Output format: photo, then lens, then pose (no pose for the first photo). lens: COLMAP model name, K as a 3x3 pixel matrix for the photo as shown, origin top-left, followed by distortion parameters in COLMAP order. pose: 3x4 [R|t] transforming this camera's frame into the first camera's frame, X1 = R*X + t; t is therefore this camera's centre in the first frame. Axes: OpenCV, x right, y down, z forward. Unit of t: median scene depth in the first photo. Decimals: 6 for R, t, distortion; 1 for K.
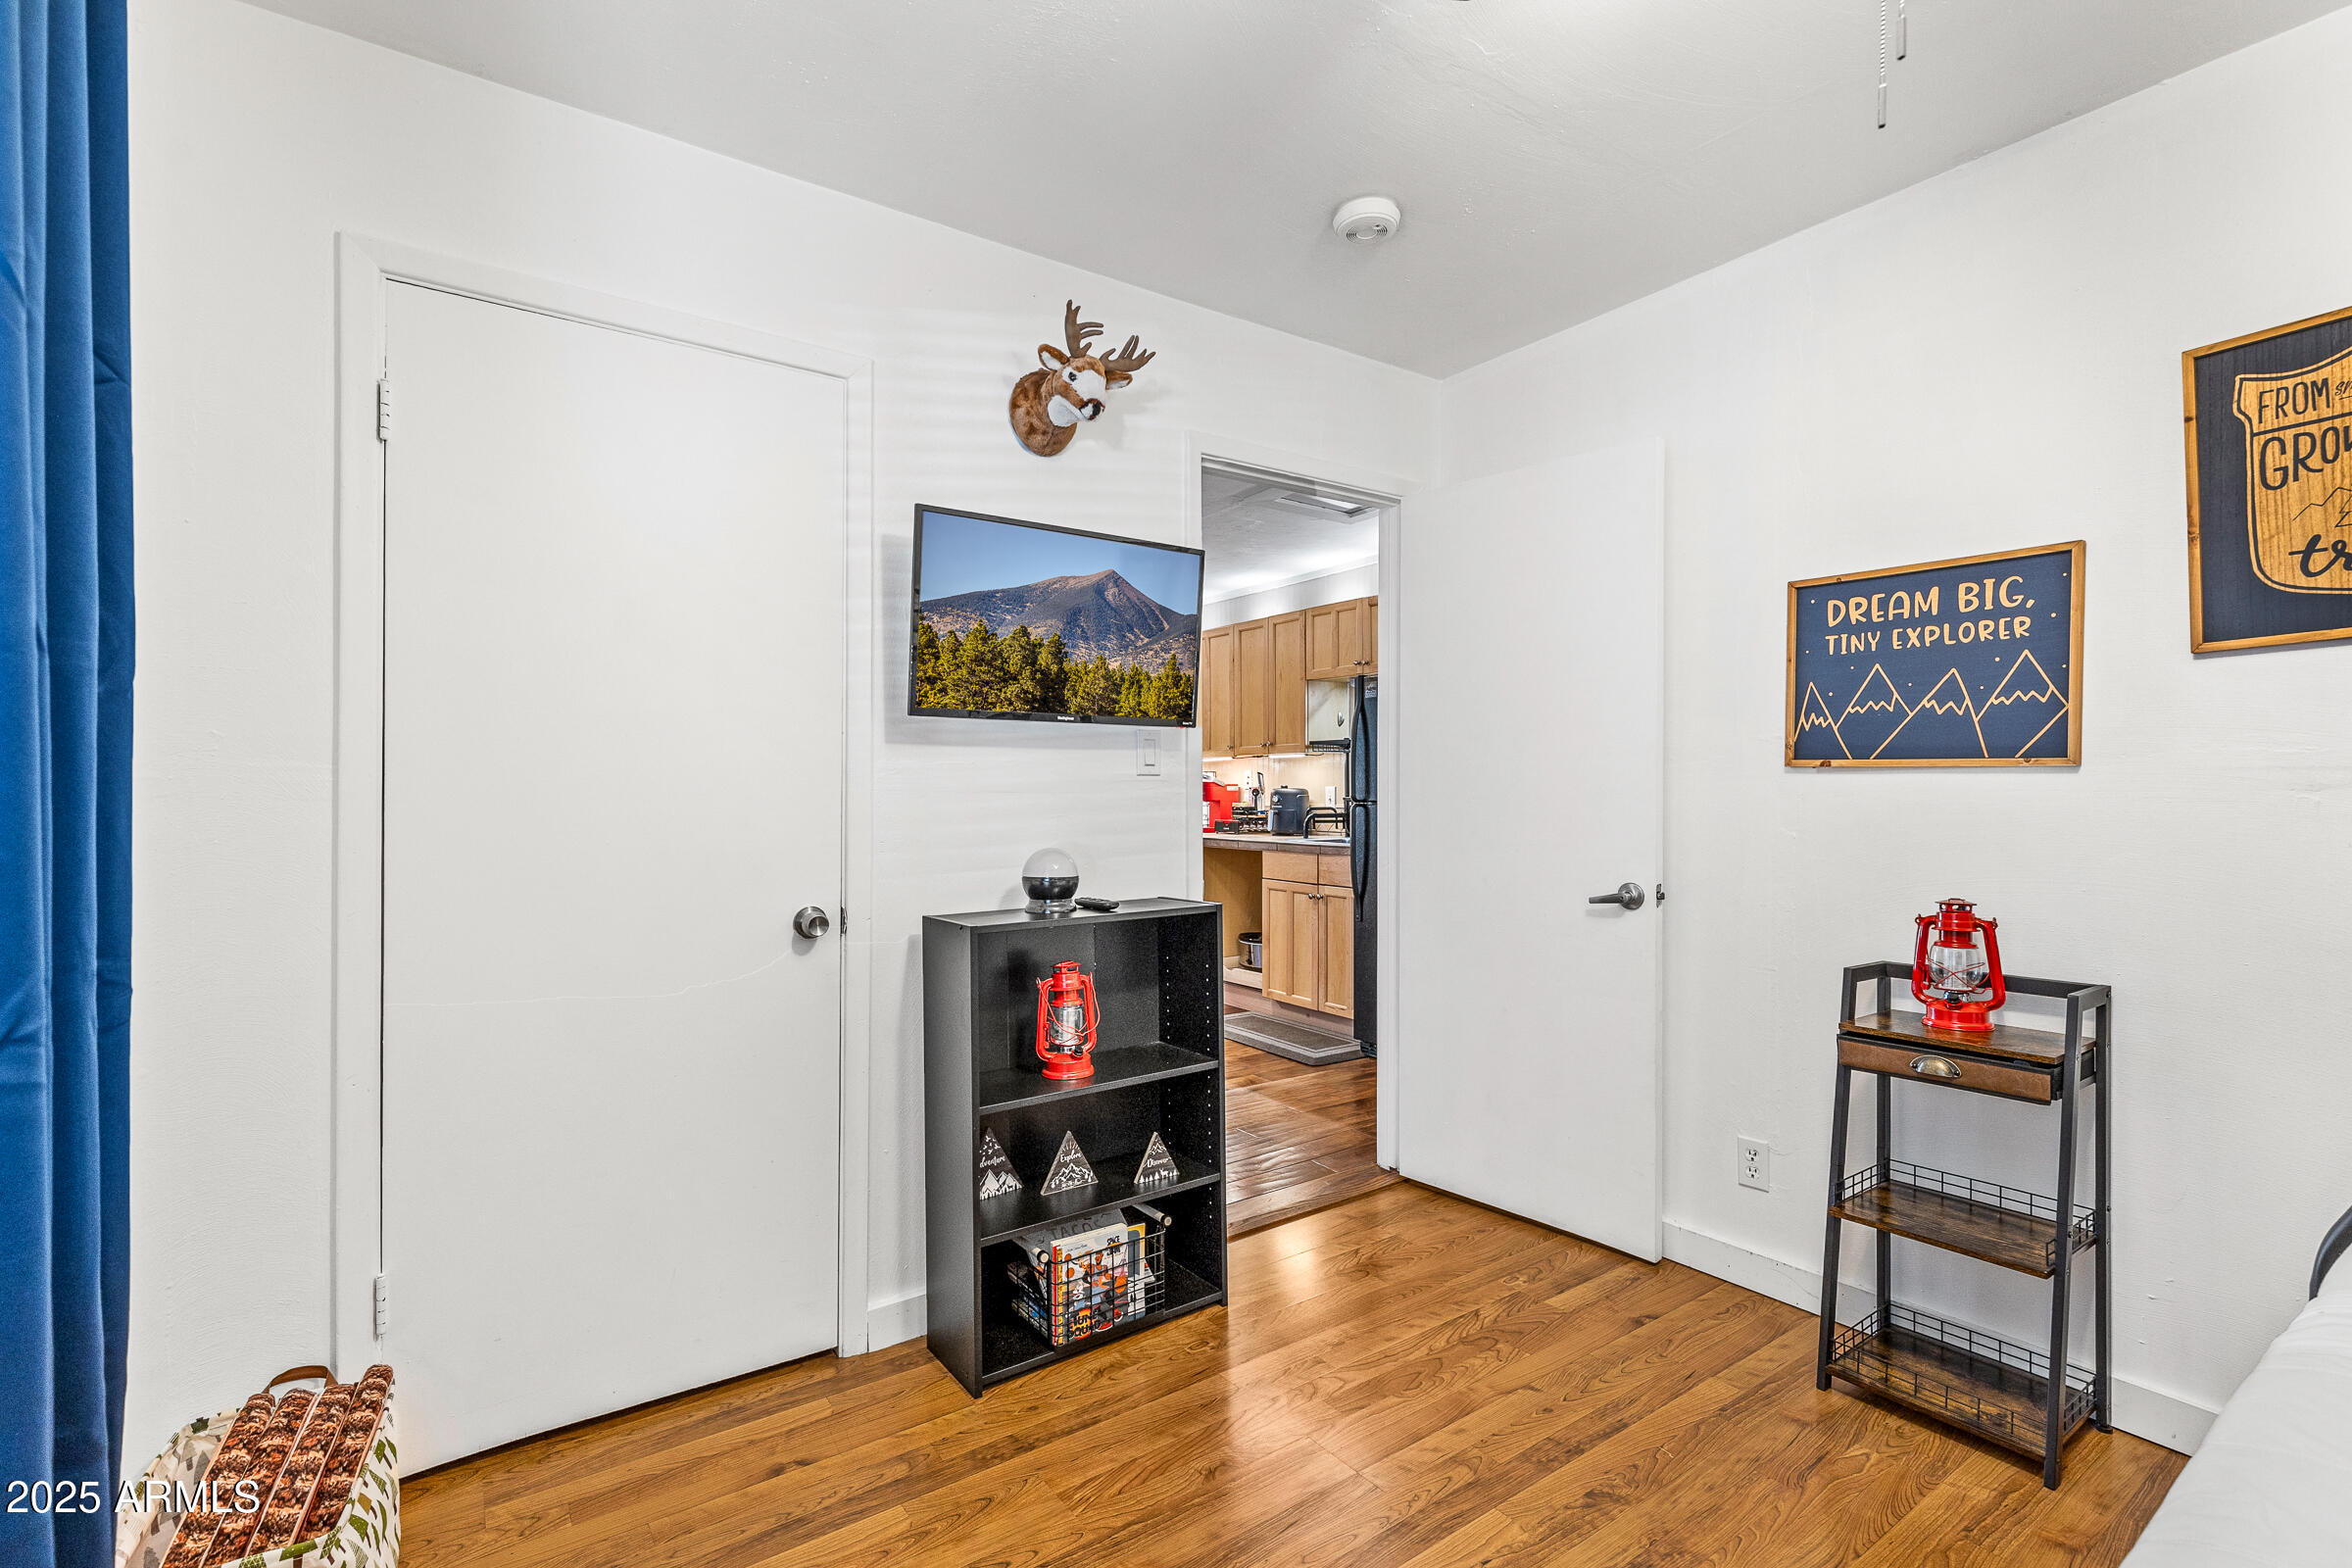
lens RADIAL K [[1053.2, 0, 1176.0], [0, 1053.2, 784.0], [0, 0, 1]] dist [-0.000395, 0.000459]
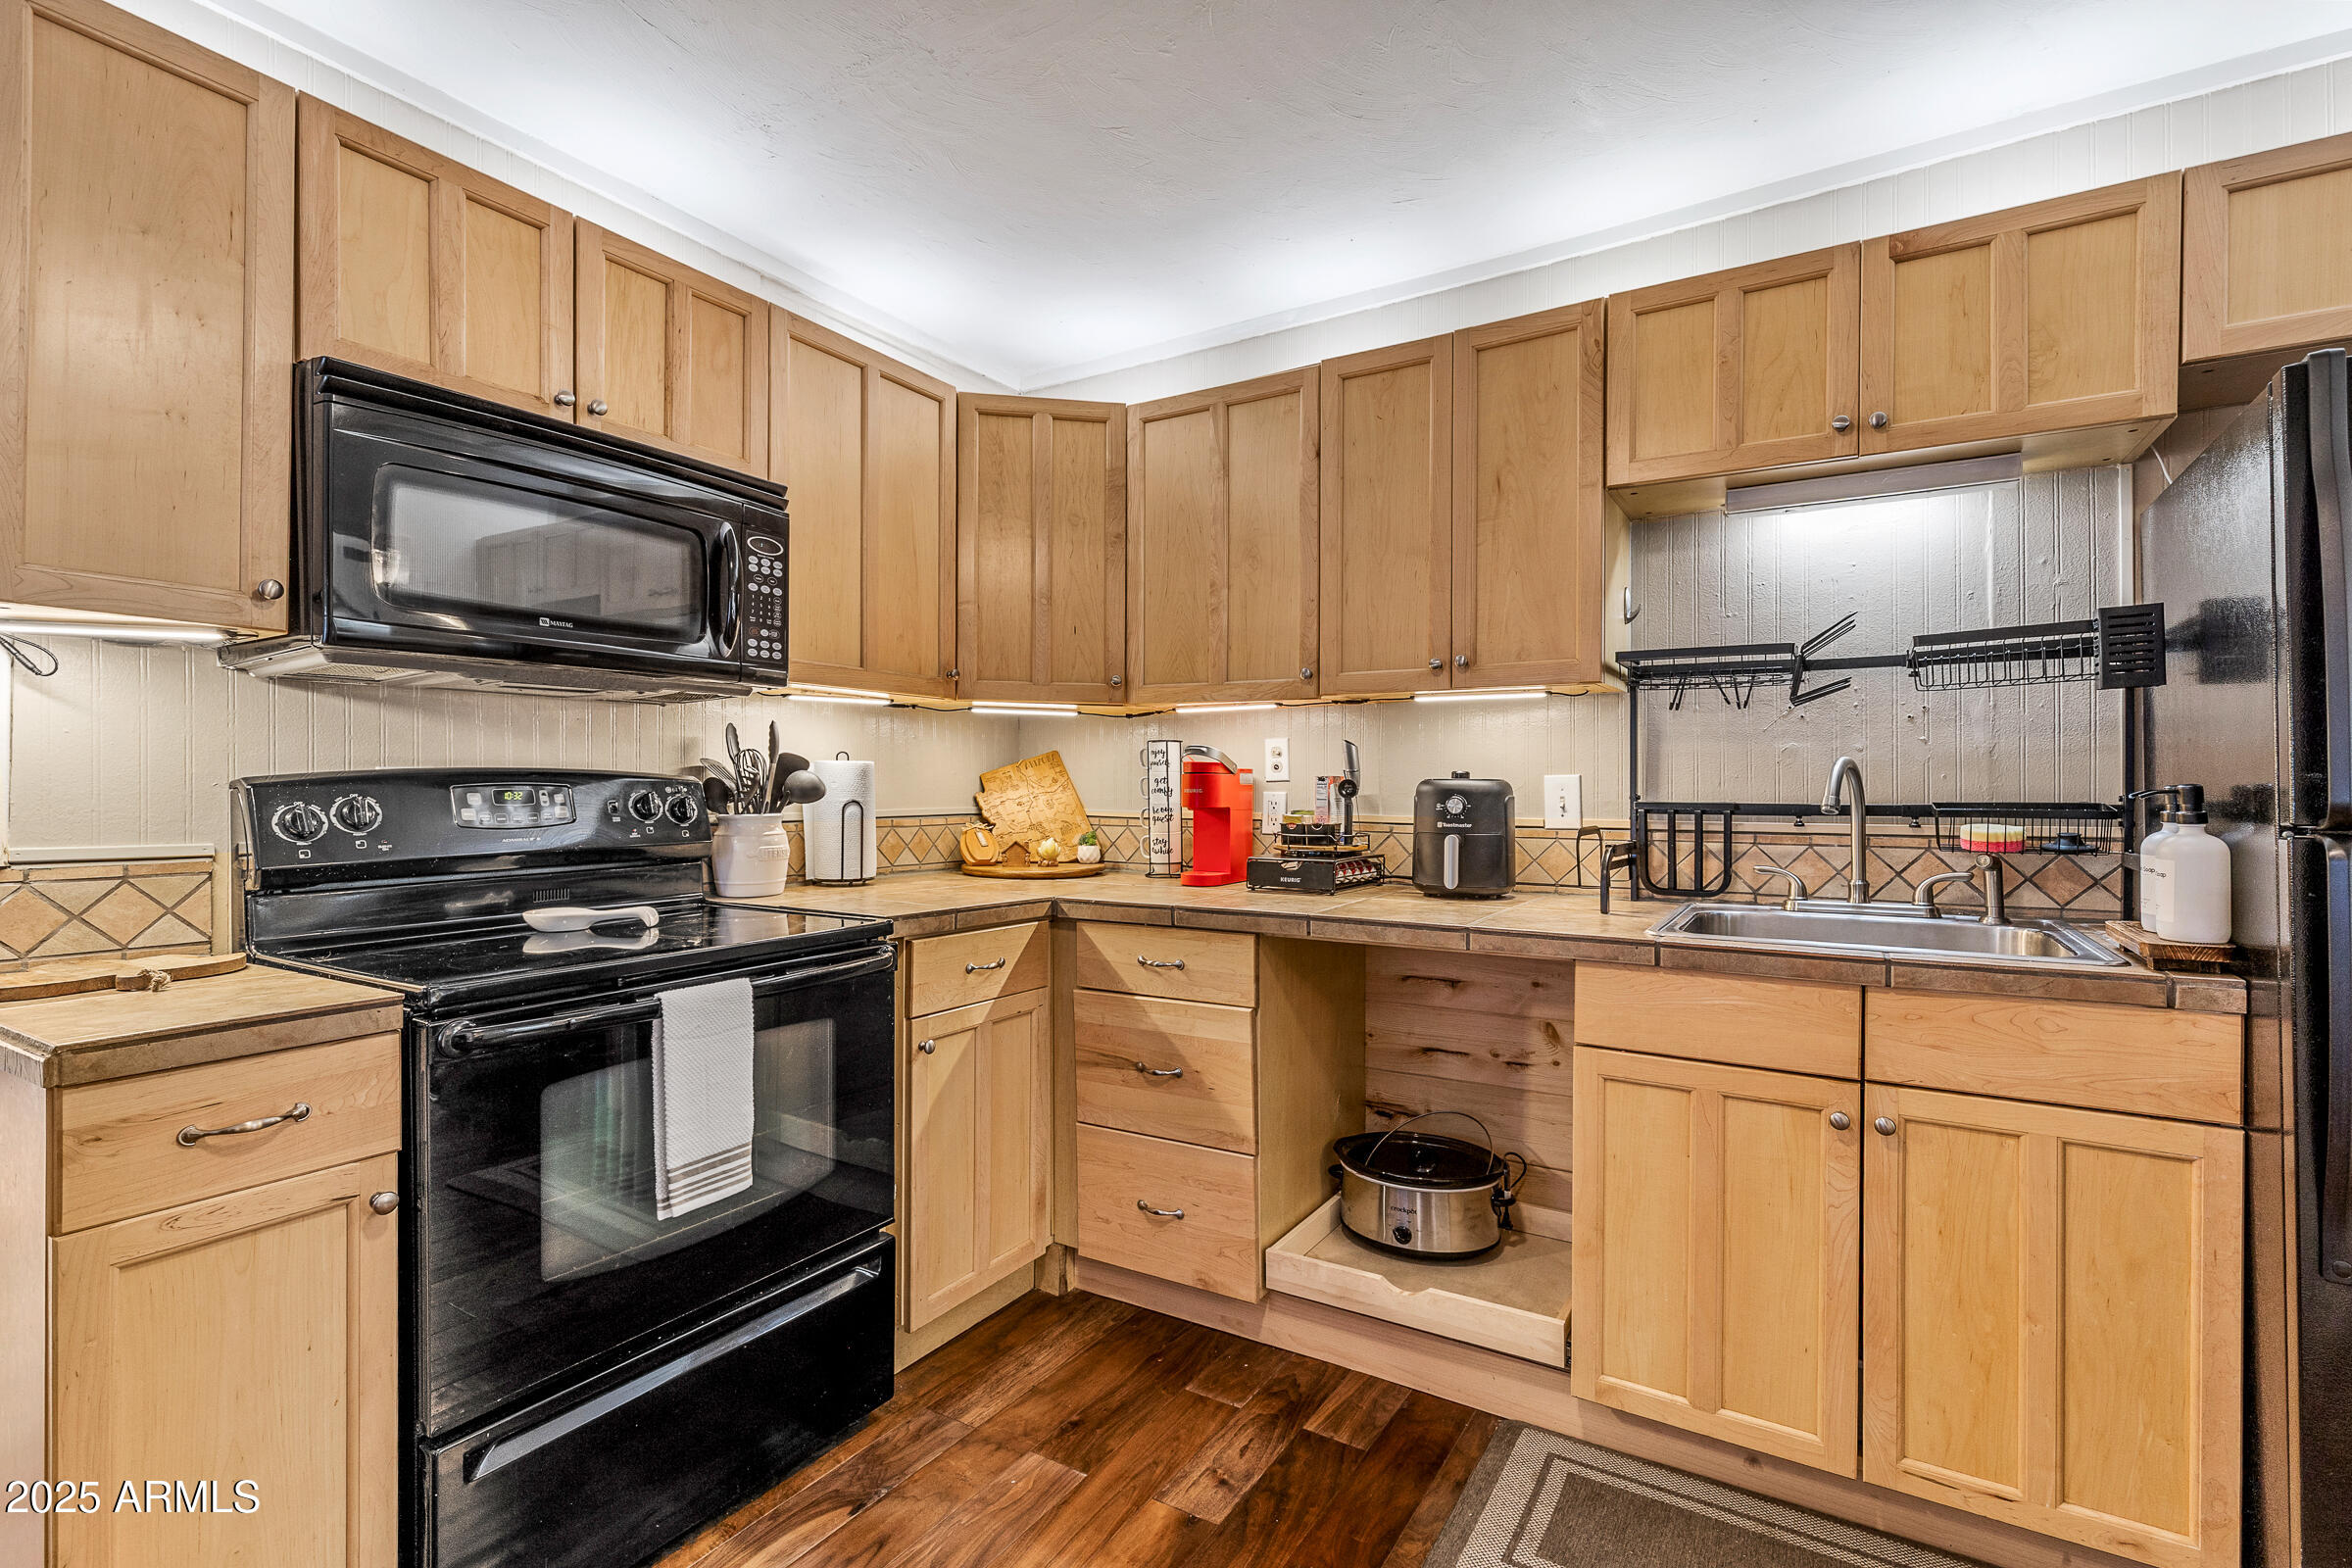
lens RADIAL K [[1053.2, 0, 1176.0], [0, 1053.2, 784.0], [0, 0, 1]] dist [-0.000395, 0.000459]
pose [[0.918428, 0.005968, 0.395543, -0.164043], [-0.007318, 0.999971, 0.001903, 0.006048], [-0.395520, -0.004642, 0.918446, 0.718023]]
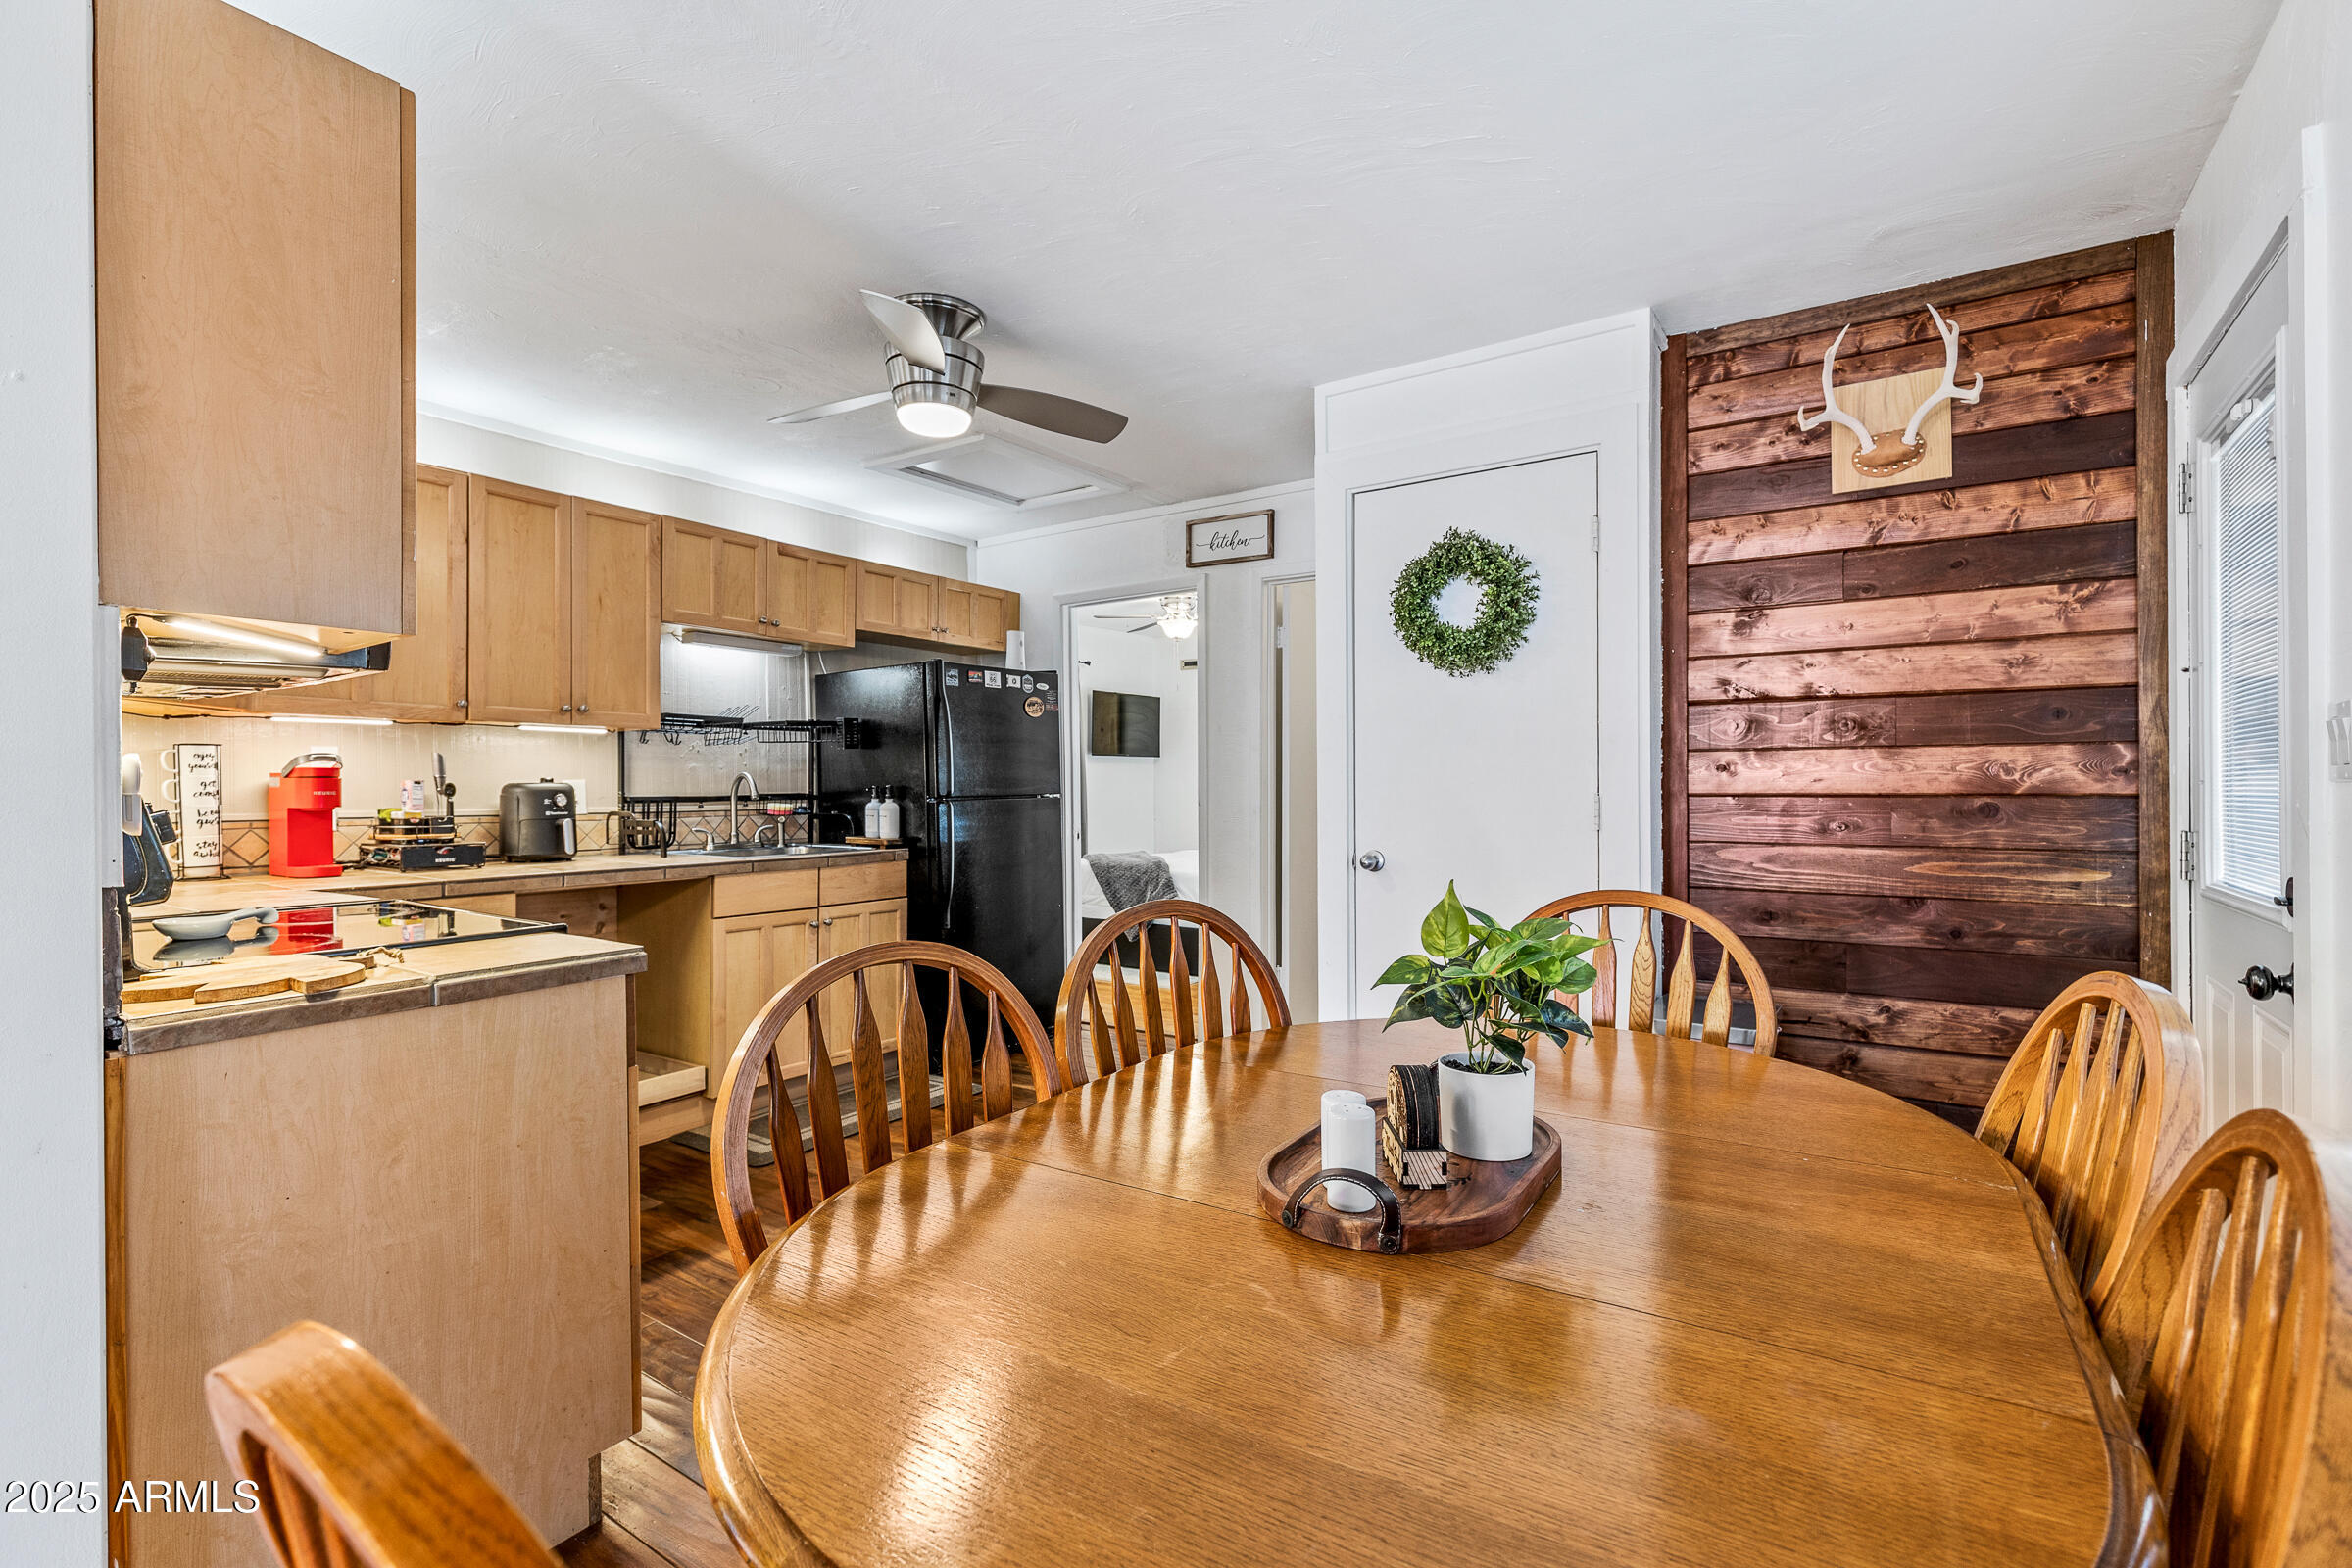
lens RADIAL K [[1053.2, 0, 1176.0], [0, 1053.2, 784.0], [0, 0, 1]] dist [-0.000395, 0.000459]
pose [[-0.343408, 0.006500, 0.939164, -0.619374], [0.000032, 0.999976, -0.006909, 0.009212], [-0.939186, -0.002342, -0.343400, 0.924206]]
